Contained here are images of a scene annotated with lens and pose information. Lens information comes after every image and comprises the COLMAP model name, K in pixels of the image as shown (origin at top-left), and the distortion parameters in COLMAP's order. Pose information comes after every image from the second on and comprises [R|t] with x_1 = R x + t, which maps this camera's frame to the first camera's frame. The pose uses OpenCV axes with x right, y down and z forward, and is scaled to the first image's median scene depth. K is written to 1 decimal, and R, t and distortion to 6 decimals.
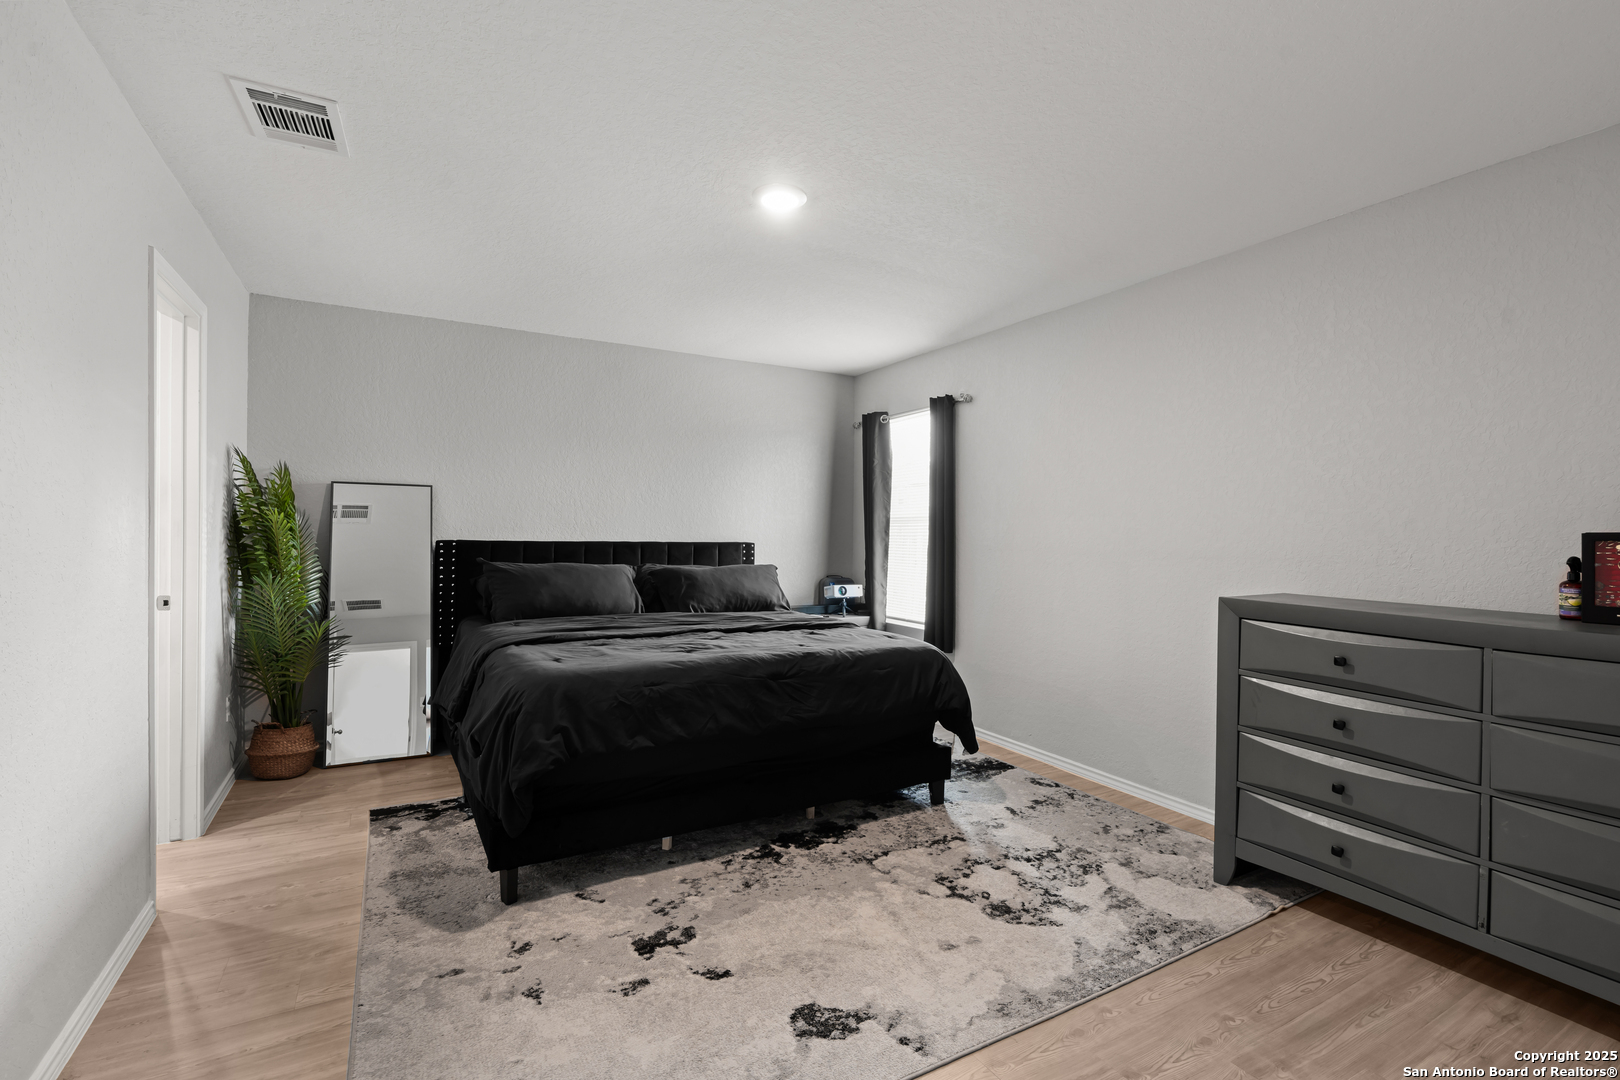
lens RADIAL K [[733.6, 0, 800.2], [0, 733.6, 525.7], [0, 0, 1]] dist [-0.004099, 0.001055]
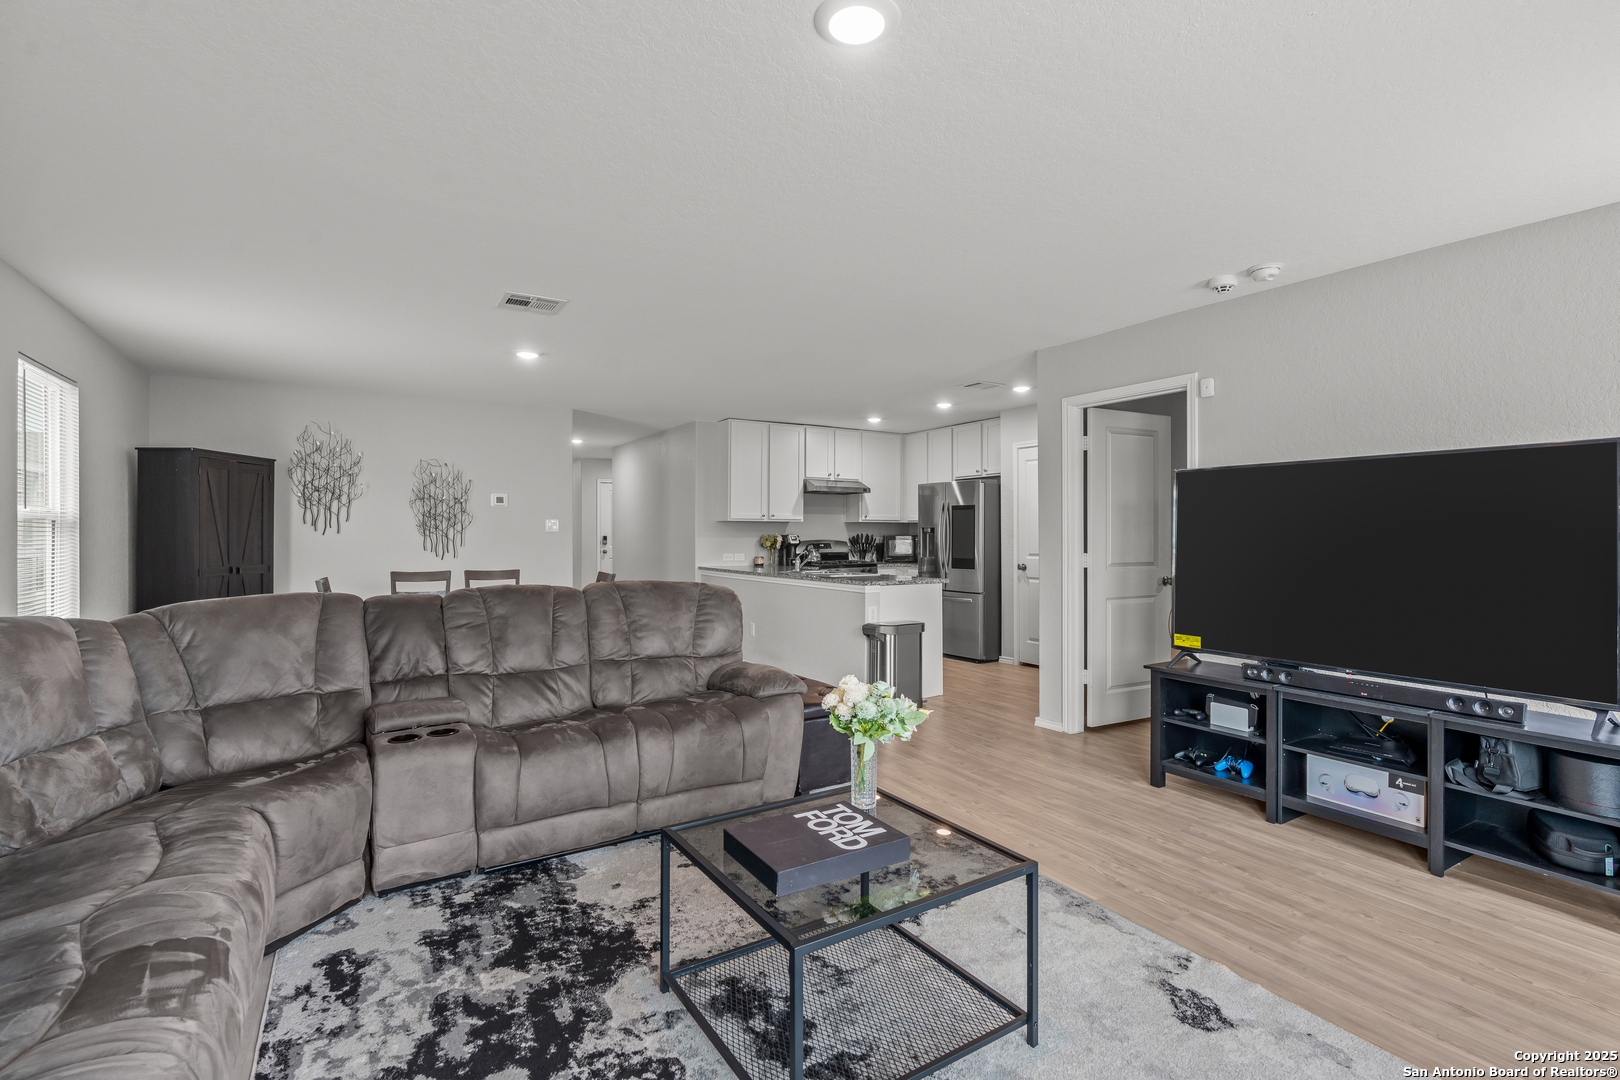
lens RADIAL K [[749.9, 0, 807.0], [0, 749.9, 519.2], [0, 0, 1]] dist [-0.007251, 0.000462]
pose [[-0.034779, 0.000410, 0.999395, -0.767816], [-0.004518, 0.999990, -0.000567, -0.001953], [-0.999385, -0.004535, -0.034776, 1.231086]]
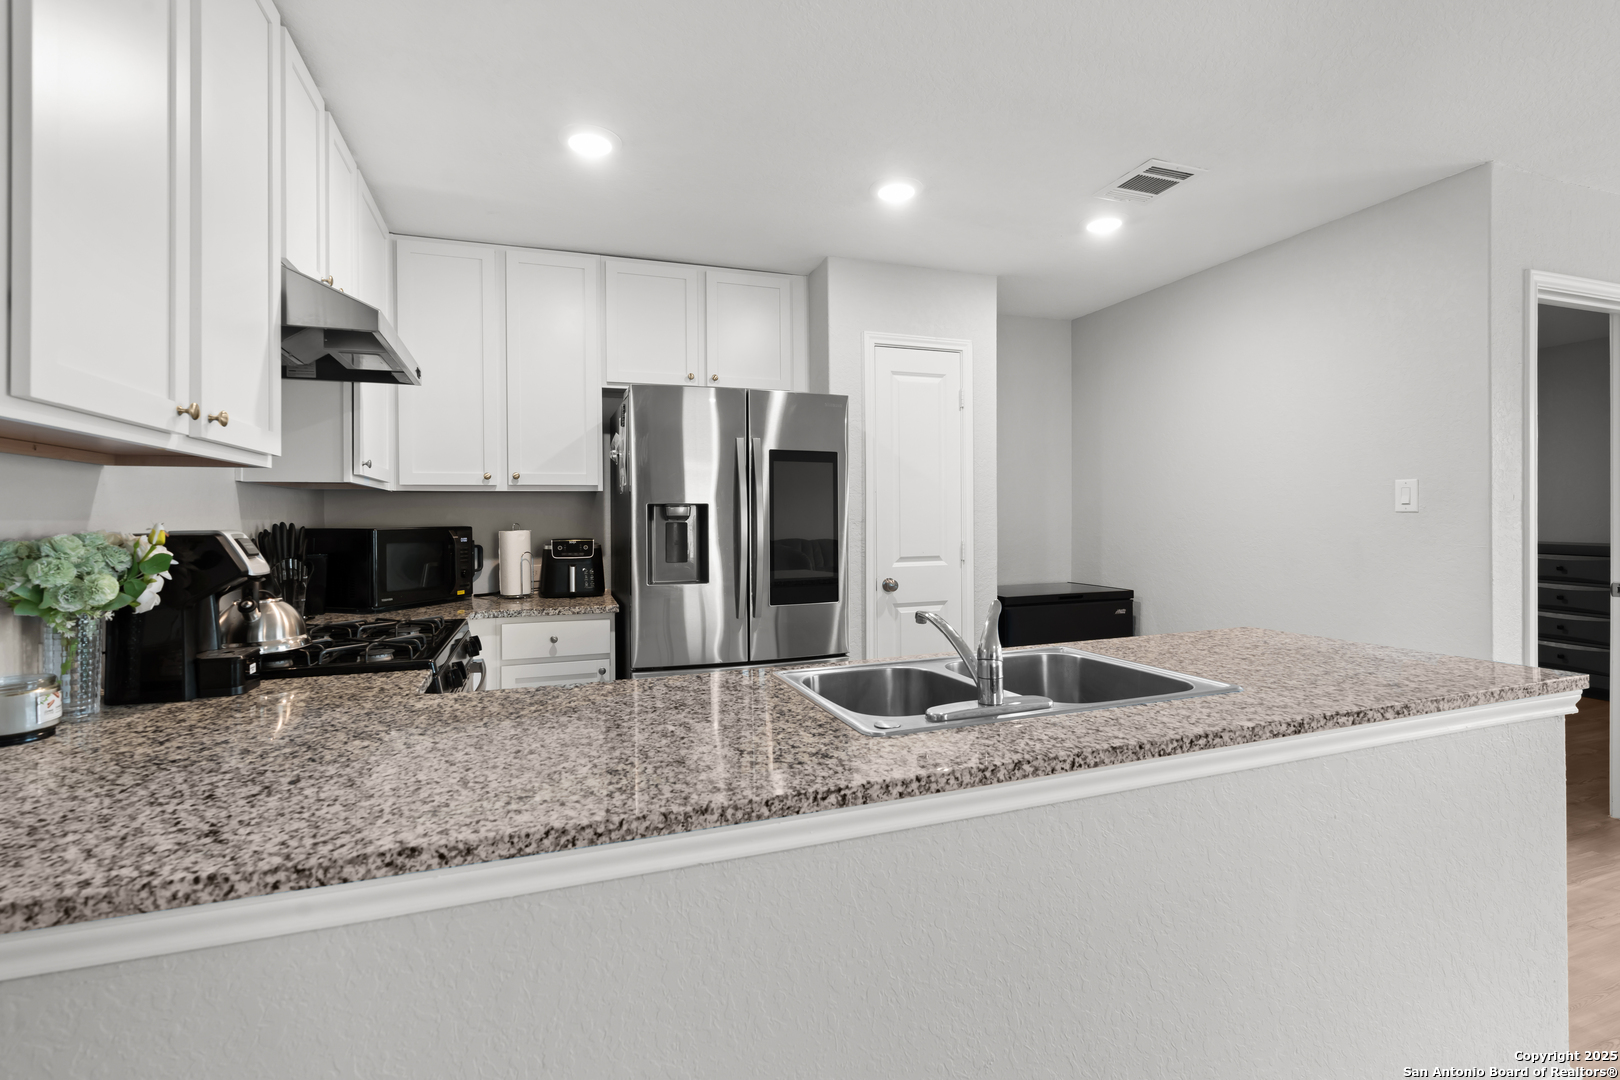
lens RADIAL K [[745.3, 0, 805.4], [0, 745.3, 519.7], [0, 0, 1]] dist [-0.018241, 0.009882]
pose [[-0.985343, -0.009525, 0.170322, 2.029368], [-0.009098, 0.999953, 0.003287, 0.049875], [-0.170345, 0.001689, -0.985383, 1.737300]]
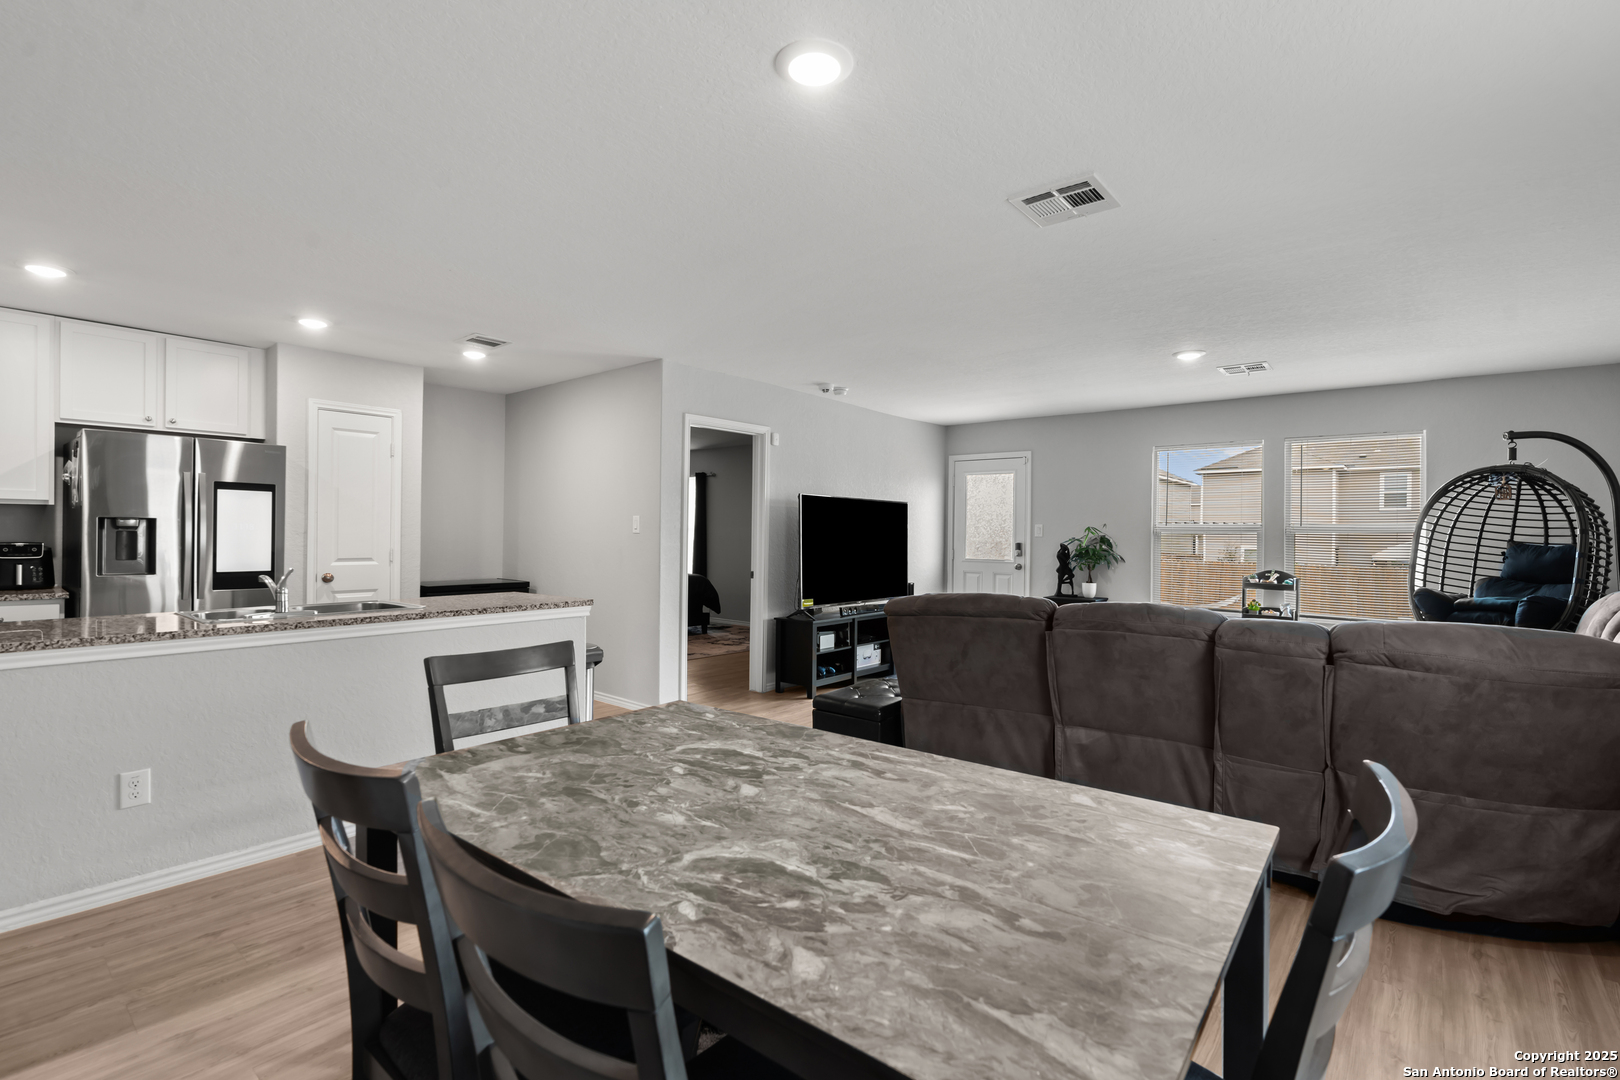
lens RADIAL K [[743.1, 0, 805.0], [0, 743.1, 537.6], [0, 0, 1]] dist [-0.004212, 0.000320]
pose [[-0.937584, -0.026160, -0.346773, 1.591765], [-0.026881, 0.999635, -0.002731, 0.038609], [0.346718, 0.006761, -0.937945, 2.663312]]
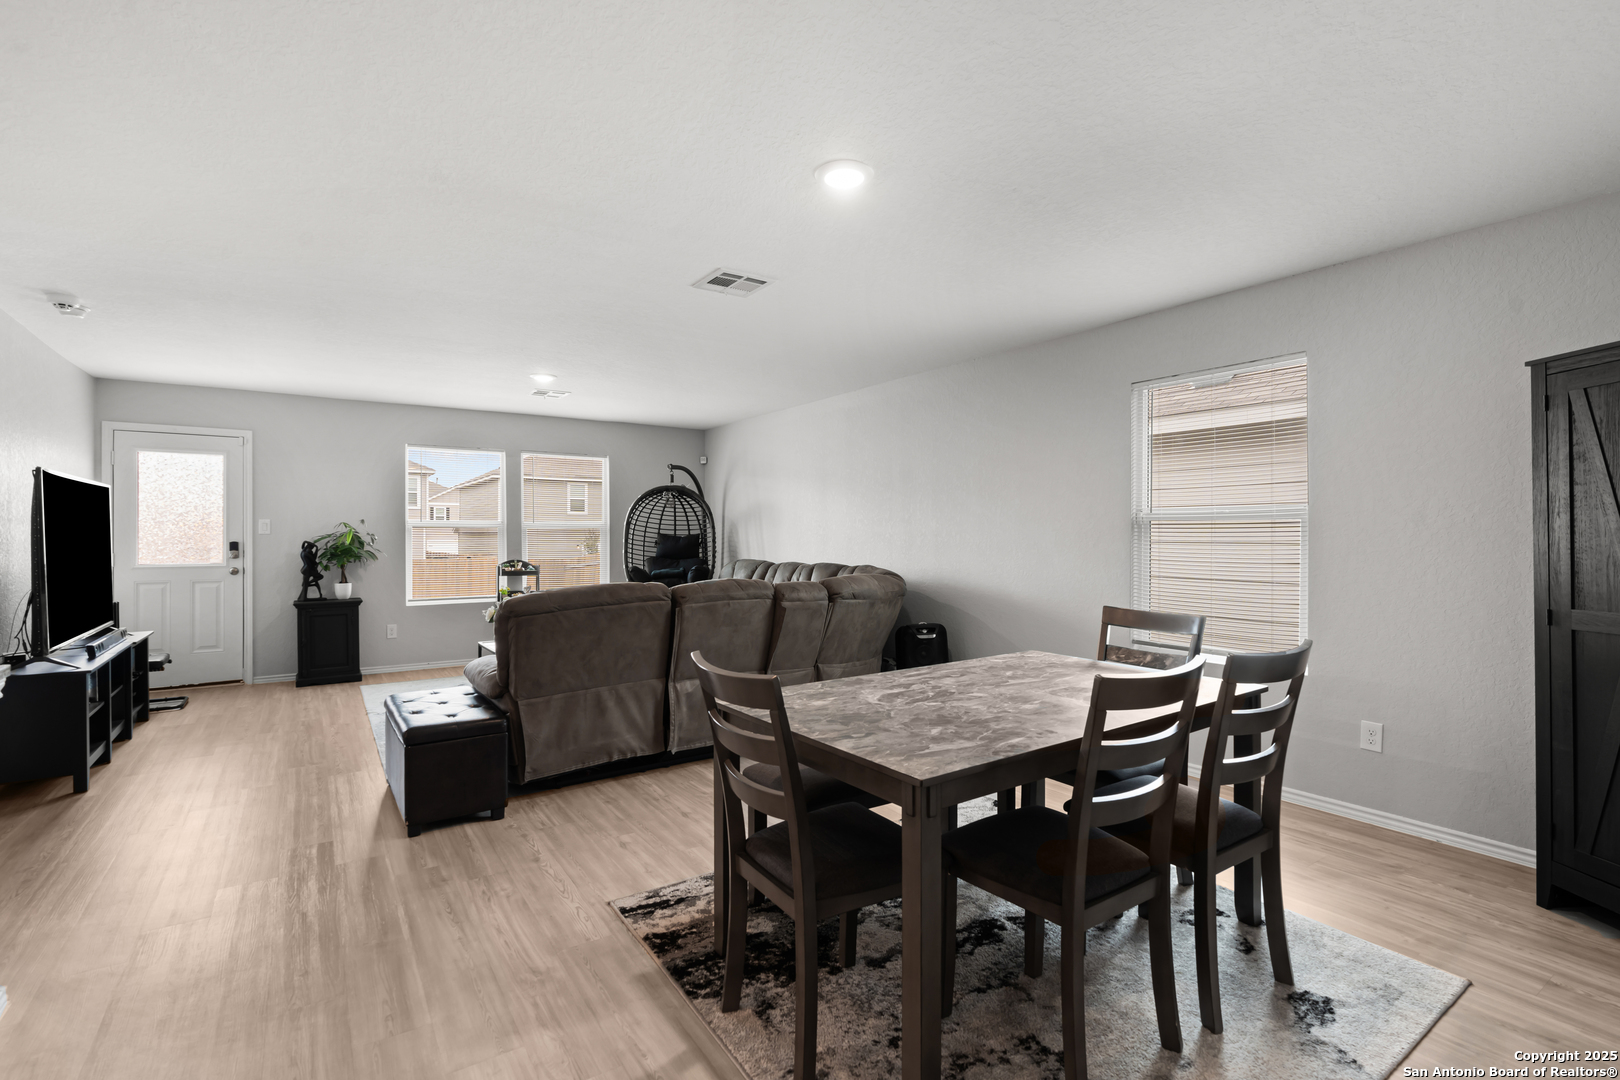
lens RADIAL K [[750.6, 0, 803.3], [0, 750.6, 536.3], [0, 0, 1]] dist [-0.005205, 0.001878]
pose [[0.070949, -0.015178, -0.997364, 2.357540], [0.004022, 0.999880, -0.014930, 0.054819], [0.997472, -0.002952, 0.071001, 1.804025]]
